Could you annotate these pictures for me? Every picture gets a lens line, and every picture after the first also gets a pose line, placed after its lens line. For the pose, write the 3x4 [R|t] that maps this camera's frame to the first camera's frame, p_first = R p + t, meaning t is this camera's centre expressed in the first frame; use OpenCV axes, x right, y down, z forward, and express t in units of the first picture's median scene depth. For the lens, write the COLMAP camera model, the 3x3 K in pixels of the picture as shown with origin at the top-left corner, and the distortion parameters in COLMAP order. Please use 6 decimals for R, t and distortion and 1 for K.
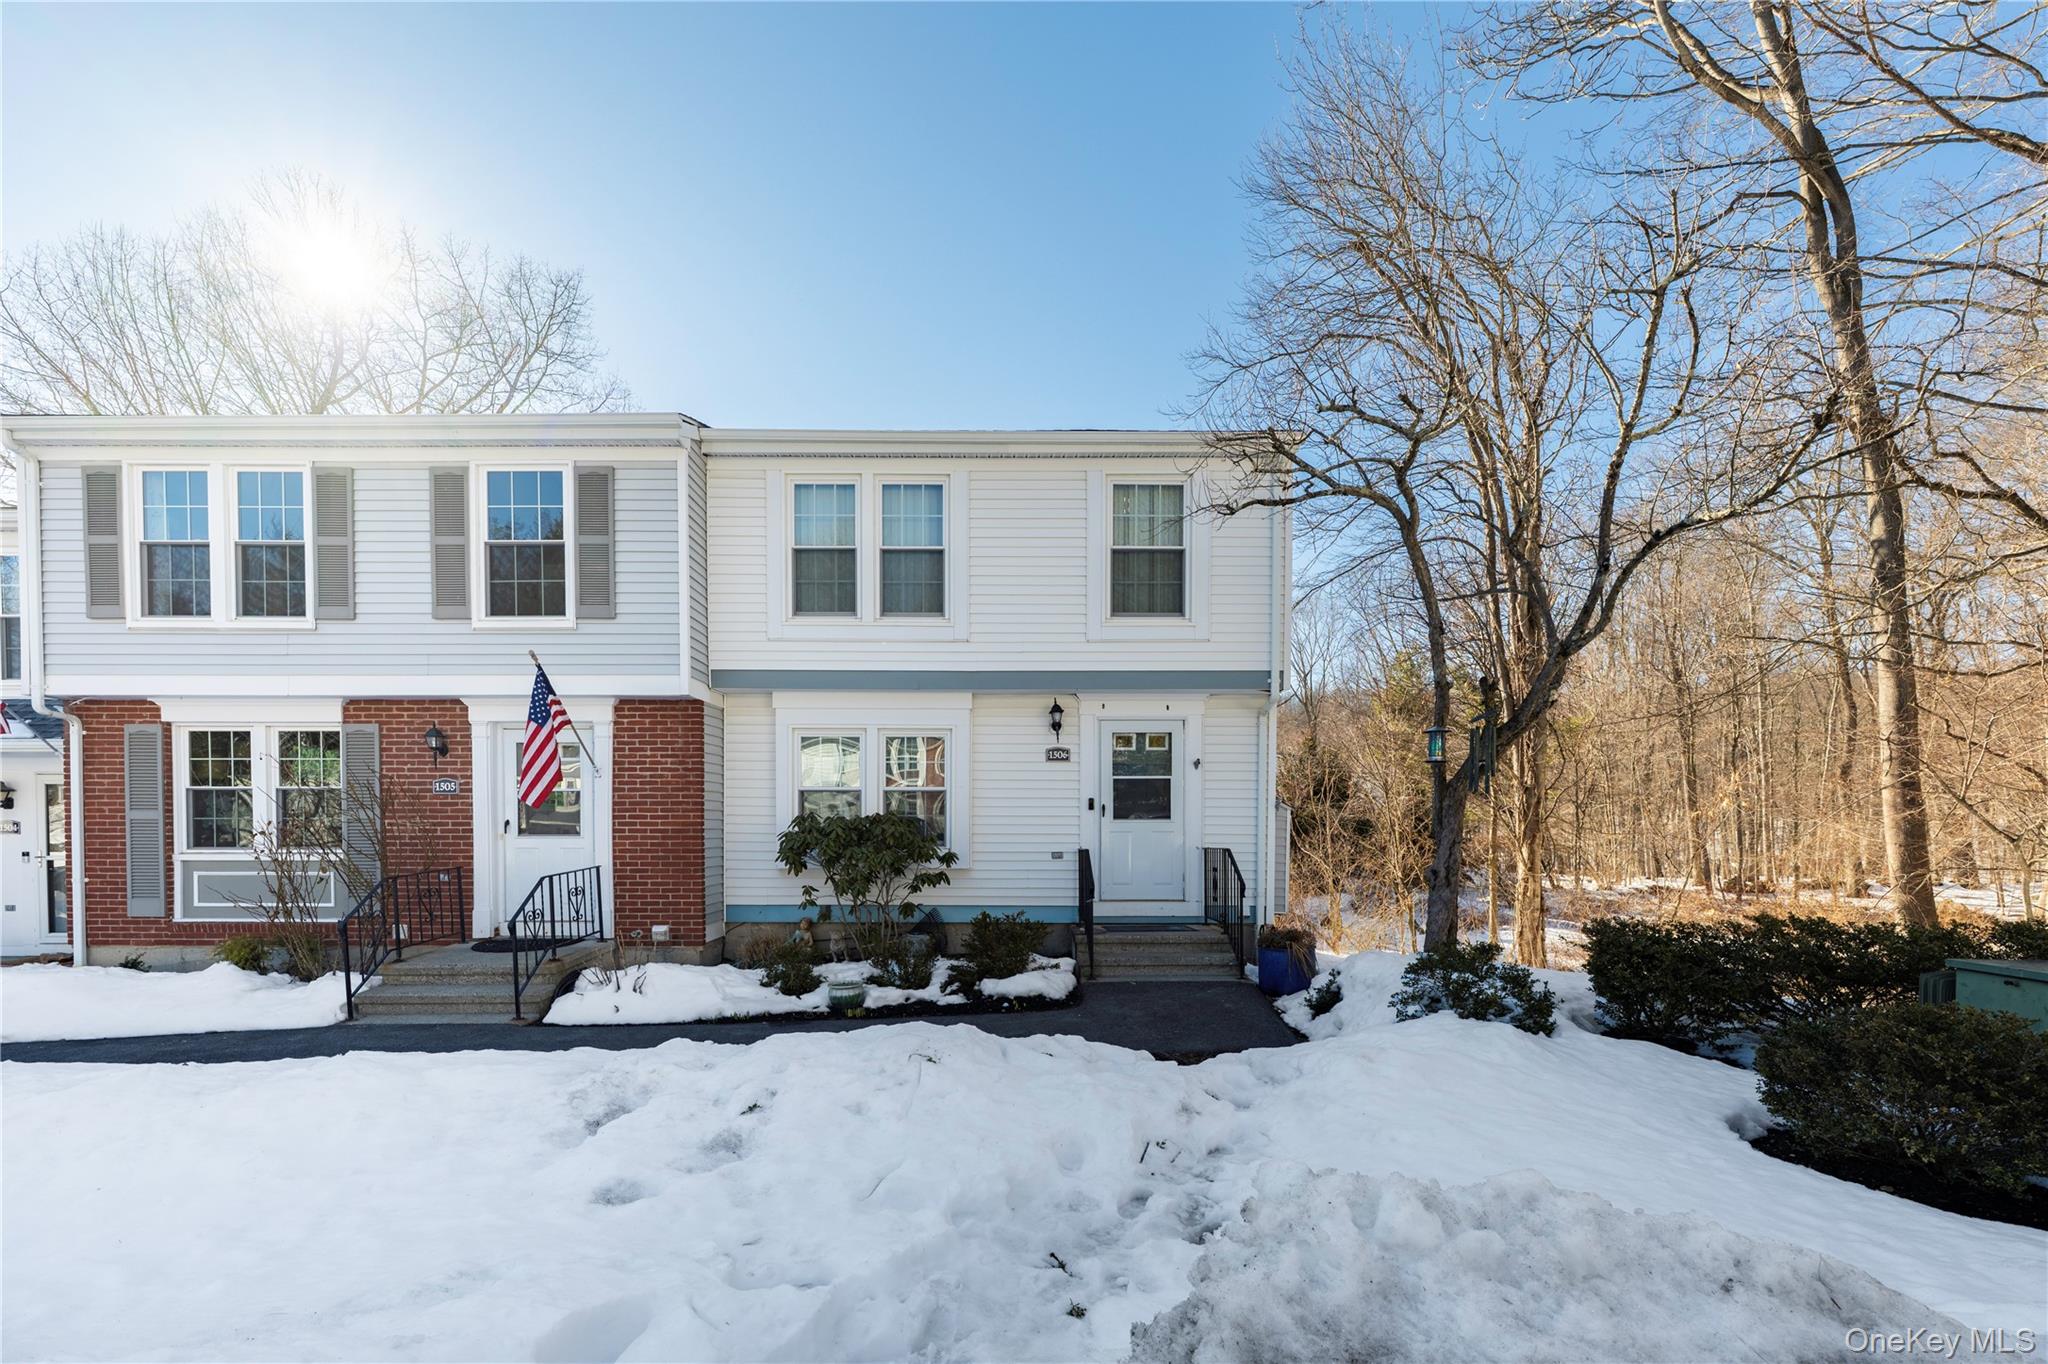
lens RADIAL K [[868.3, 0, 985.7], [0, 868.3, 639.9], [0, 0, 1]] dist [-0.000211, 0.000375]
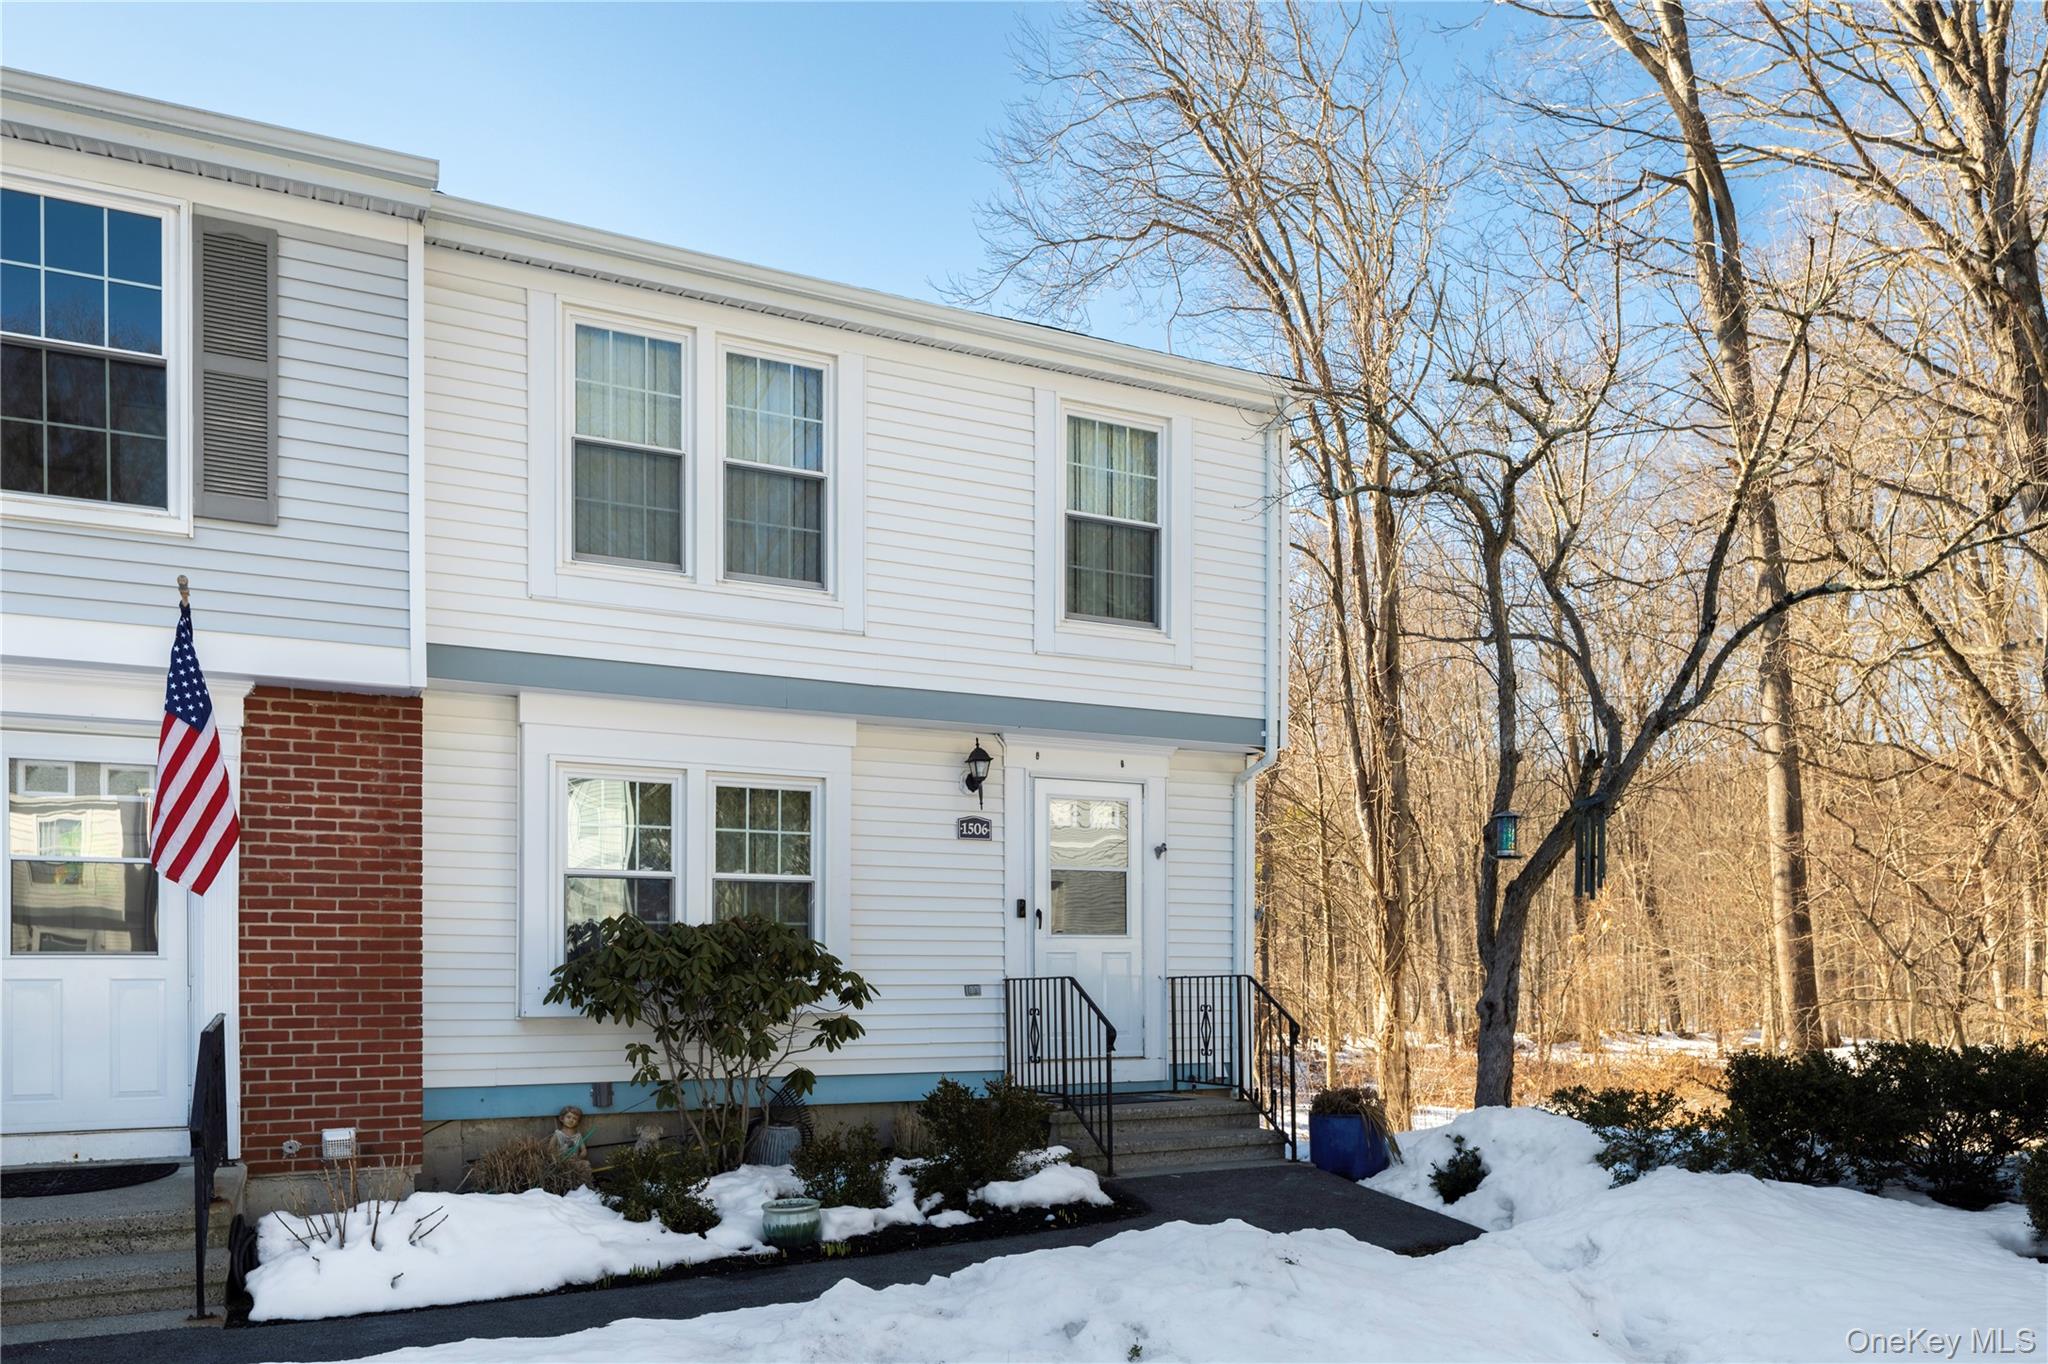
lens RADIAL K [[1506.7, 0, 1024.4], [0, 1506.7, 574.3], [0, 0, 1]] dist [-0.000097, -0.000834]
pose [[0.889102, 0.114536, 0.443147, -0.402064], [-0.095256, 0.993288, -0.065611, 0.018265], [-0.447688, 0.016122, 0.894044, 0.007147]]
